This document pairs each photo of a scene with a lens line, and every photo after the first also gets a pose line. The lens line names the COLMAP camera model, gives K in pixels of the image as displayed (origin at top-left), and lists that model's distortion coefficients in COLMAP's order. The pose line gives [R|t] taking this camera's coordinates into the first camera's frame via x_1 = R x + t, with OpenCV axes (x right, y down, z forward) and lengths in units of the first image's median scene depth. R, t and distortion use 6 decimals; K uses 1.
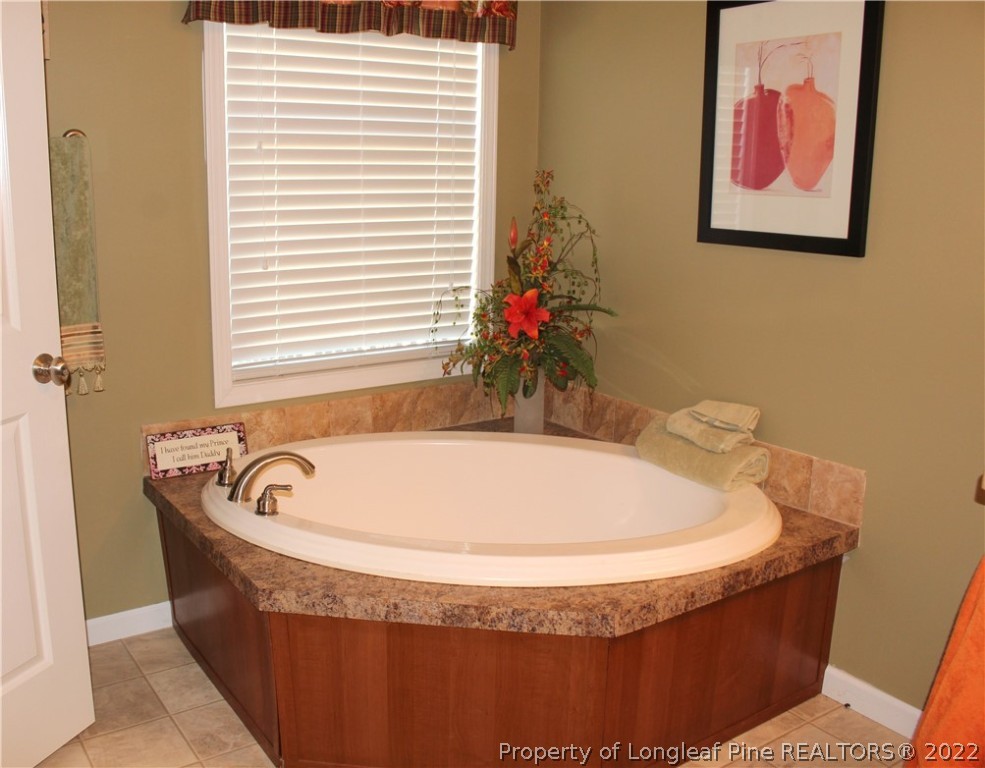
lens RADIAL K [[963.7, 0, 492.0], [0, 963.7, 385.0], [0, 0, 1]] dist [-0.115601, 0.000000]
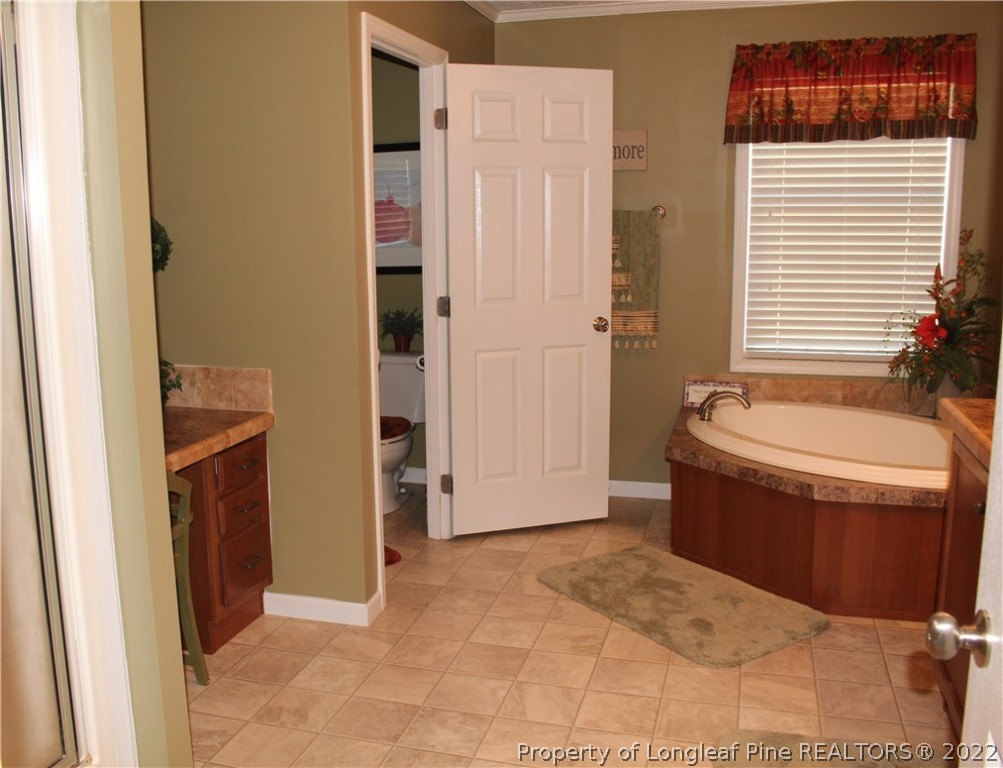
lens RADIAL K [[950.4, 0, 501.1], [0, 950.4, 384.4], [0, 0, 1]] dist [-0.098101, 0.000000]
pose [[0.647346, 0.108662, -0.754411, 0.689558], [-0.150969, 0.988455, 0.012830, 0.084837], [0.747096, 0.105587, 0.656277, -0.367042]]
